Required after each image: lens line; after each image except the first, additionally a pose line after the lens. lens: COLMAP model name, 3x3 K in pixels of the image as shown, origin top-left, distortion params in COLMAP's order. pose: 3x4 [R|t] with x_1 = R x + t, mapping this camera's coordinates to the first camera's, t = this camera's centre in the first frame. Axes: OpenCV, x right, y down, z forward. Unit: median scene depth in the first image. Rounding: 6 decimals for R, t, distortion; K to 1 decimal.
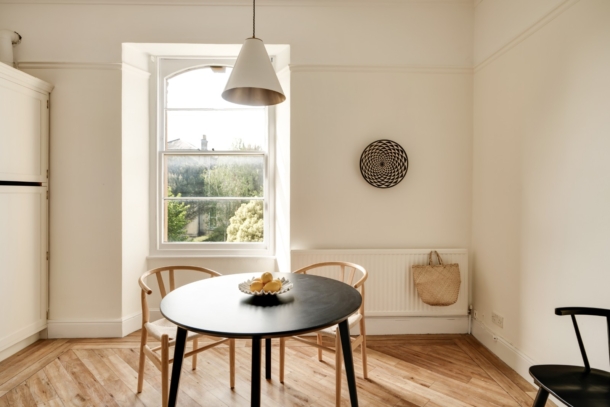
lens RADIAL K [[344.5, 0, 306.0], [0, 344.5, 197.1], [0, 0, 1]] dist [-0.001497, -0.000338]
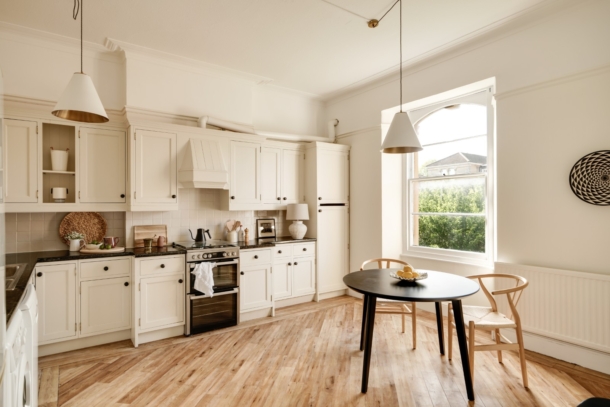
lens RADIAL K [[344.5, 0, 304.8], [0, 344.5, 207.7], [0, 0, 1]] dist [-0.001497, -0.000338]
pose [[0.553619, 0.000033, -0.832770, 0.548602], [0.001704, 0.999998, 0.001172, -0.023377], [0.832768, -0.002068, 0.553618, -0.123672]]
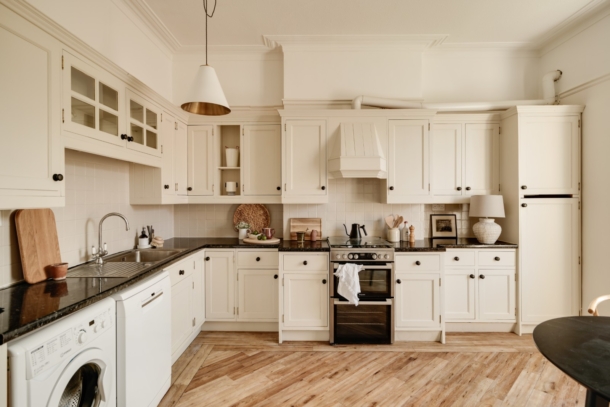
lens RADIAL K [[320.8, 0, 303.0], [0, 320.8, 199.5], [0, 0, 1]] dist [-0.005130, 0.001024]
pose [[-0.050199, -0.000600, -0.998739, 0.320830], [-0.000843, 0.999999, -0.000558, -0.023981], [0.998739, 0.000814, -0.050199, 0.161294]]
